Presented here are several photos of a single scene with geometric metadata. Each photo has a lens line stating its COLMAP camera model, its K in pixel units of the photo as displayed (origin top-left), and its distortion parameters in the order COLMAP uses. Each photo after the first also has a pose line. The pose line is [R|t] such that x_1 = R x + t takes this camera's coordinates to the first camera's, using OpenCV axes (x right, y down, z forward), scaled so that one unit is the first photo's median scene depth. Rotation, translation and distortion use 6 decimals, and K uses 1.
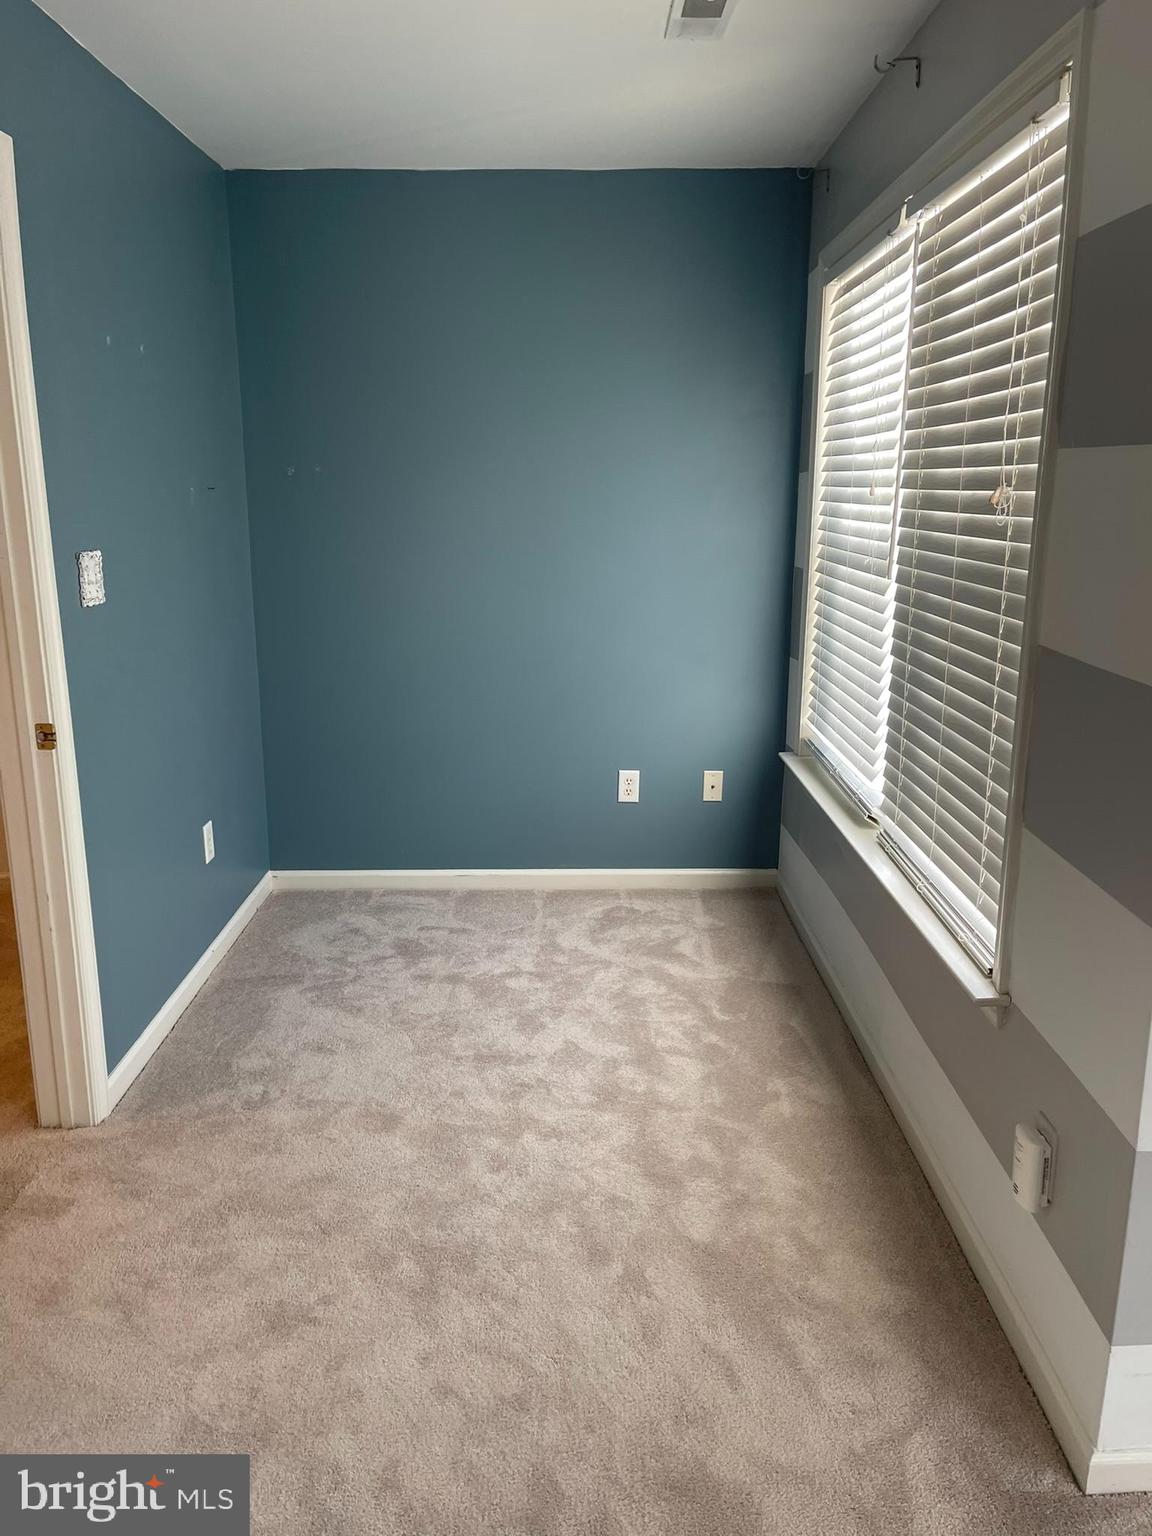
lens RADIAL K [[1145.8, 0, 580.8], [0, 1145.8, 771.9], [0, 0, 1]] dist [0.060128, -0.076829]
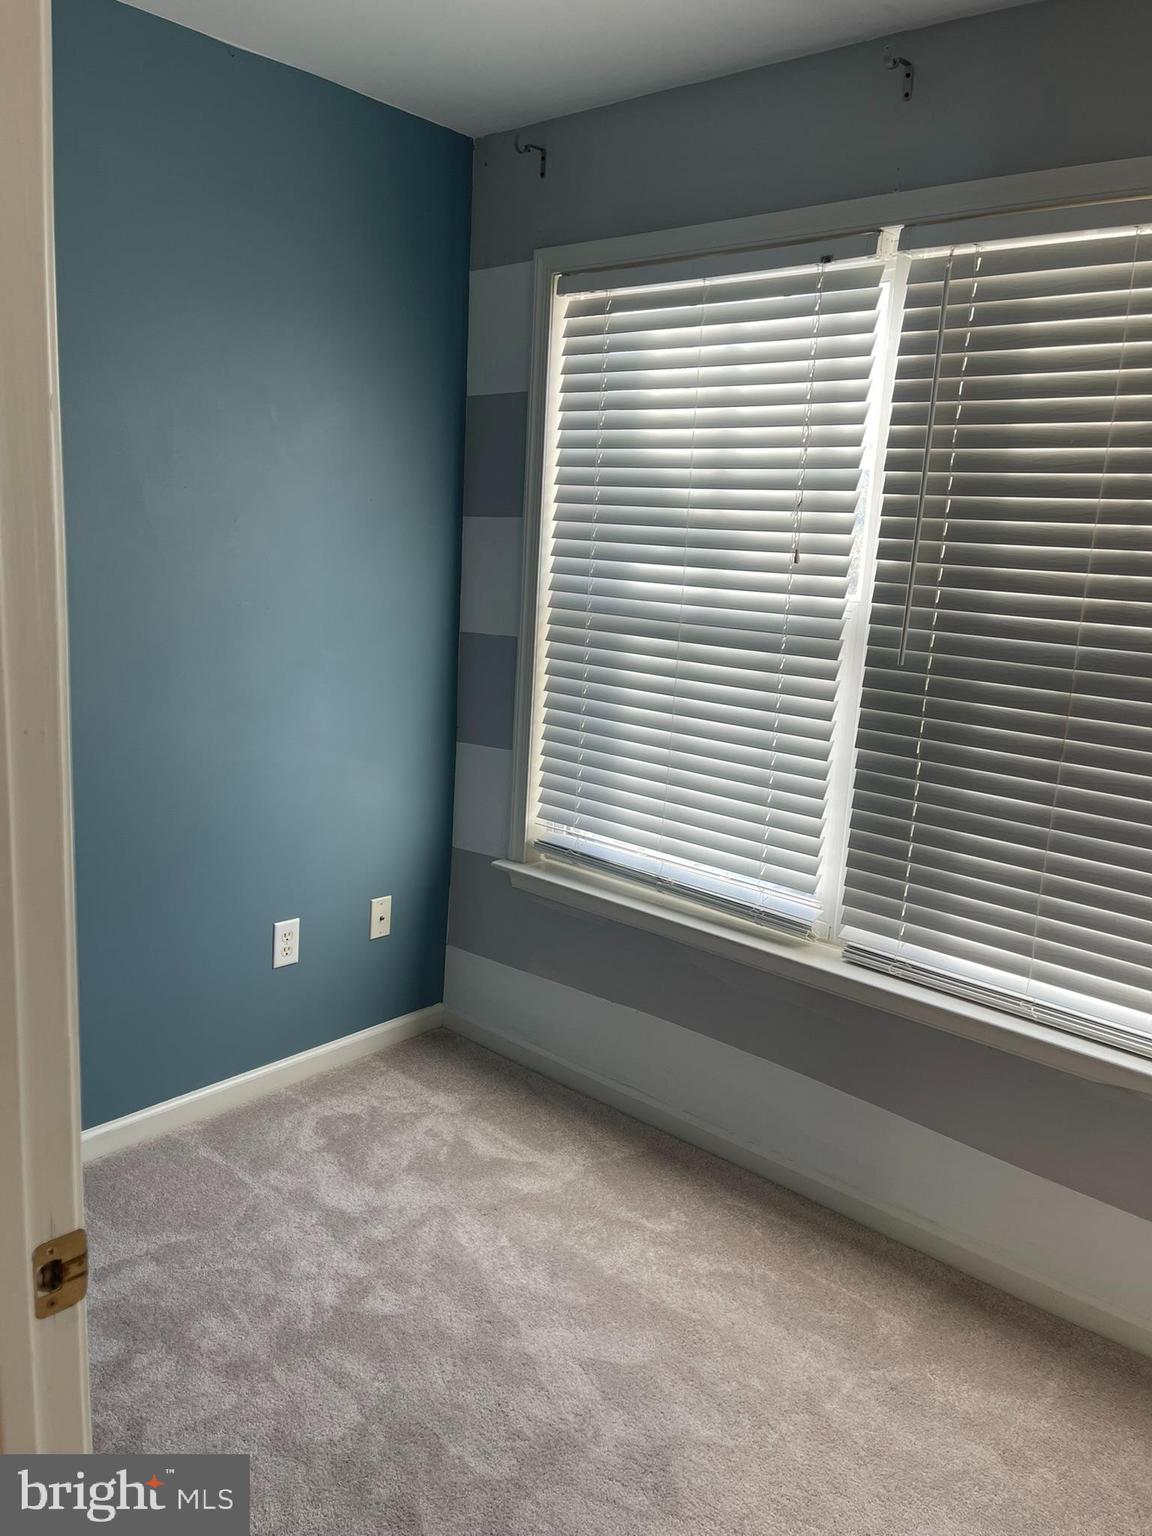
lens RADIAL K [[1145.8, 0, 585.8], [0, 1145.8, 761.7], [0, 0, 1]] dist [0.060128, -0.076829]
pose [[0.675950, -0.107887, 0.729008, -0.392333], [0.126174, 0.991562, 0.029752, -0.111147], [-0.726066, 0.071871, 0.683858, 0.436931]]
